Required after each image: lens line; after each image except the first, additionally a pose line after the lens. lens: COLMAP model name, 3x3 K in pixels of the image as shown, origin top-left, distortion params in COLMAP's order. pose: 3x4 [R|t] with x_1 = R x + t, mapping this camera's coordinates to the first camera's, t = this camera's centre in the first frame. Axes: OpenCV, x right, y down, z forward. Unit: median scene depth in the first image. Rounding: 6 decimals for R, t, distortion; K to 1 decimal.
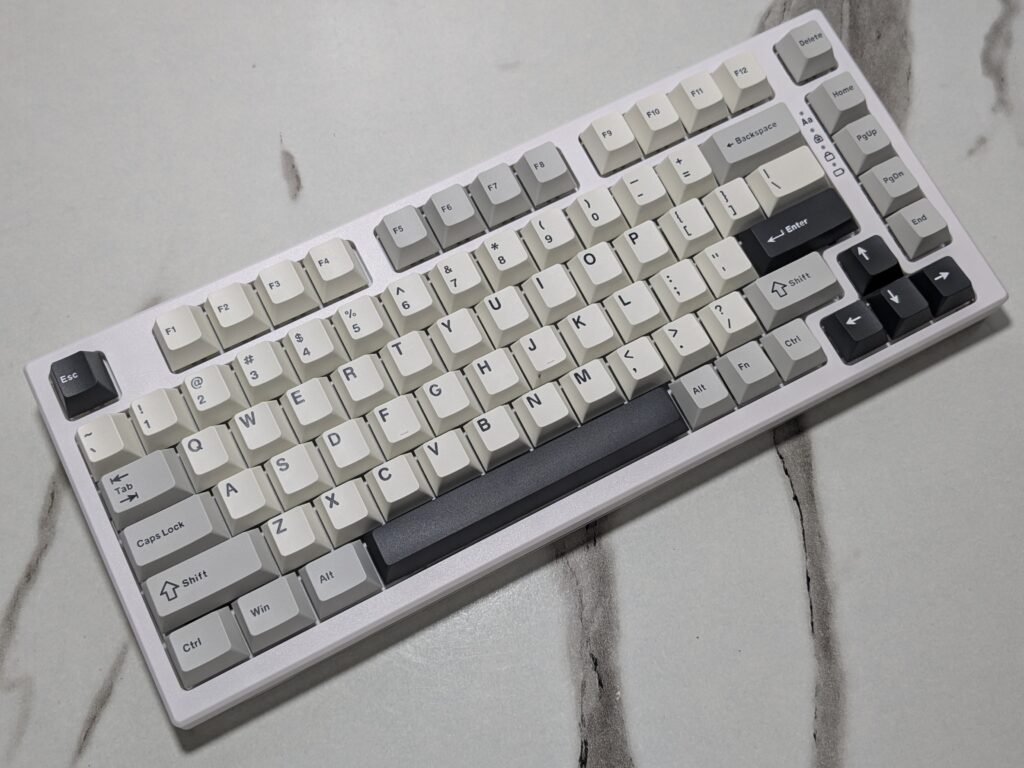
lens RADIAL K [[1169.9, 0, 512.0], [0, 1169.9, 384.0], [0, 0, 1]] dist [0.138887, -0.516842]
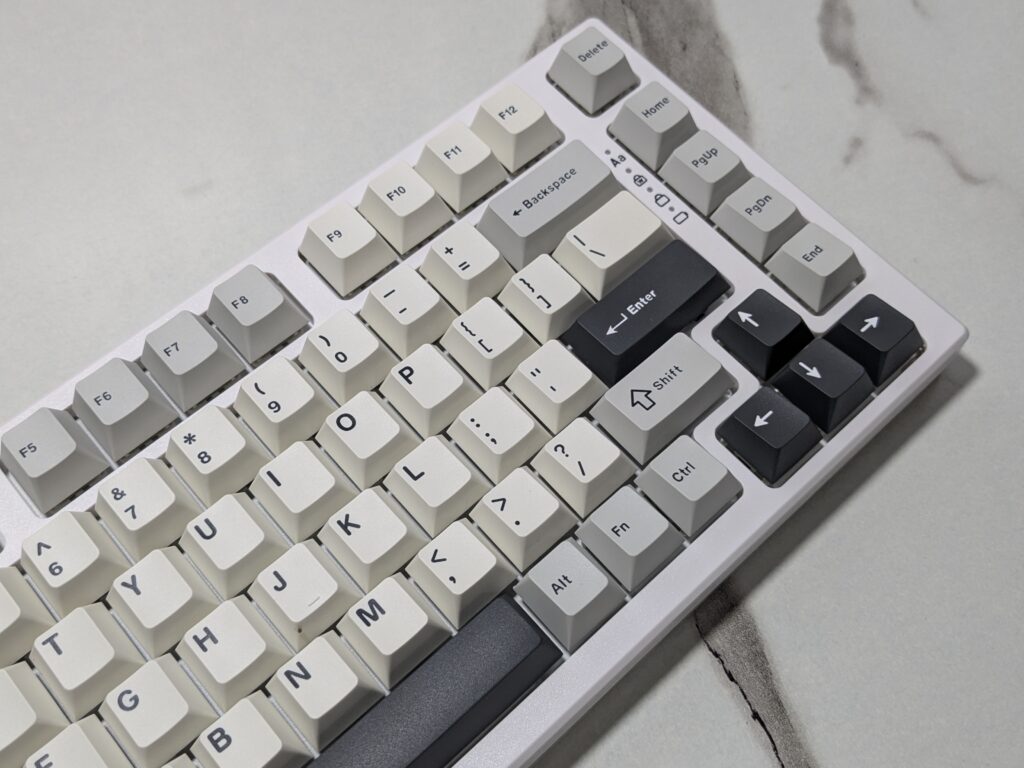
lens RADIAL K [[1113.5, 0, 512.0], [0, 1113.5, 384.0], [0, 0, 1]] dist [0.112306, -0.404332]
pose [[0.966938, -0.232858, 0.103966, 0.094044], [0.245987, 0.959187, -0.139465, -0.020013], [-0.067247, 0.160428, 0.984754, 0.391596]]
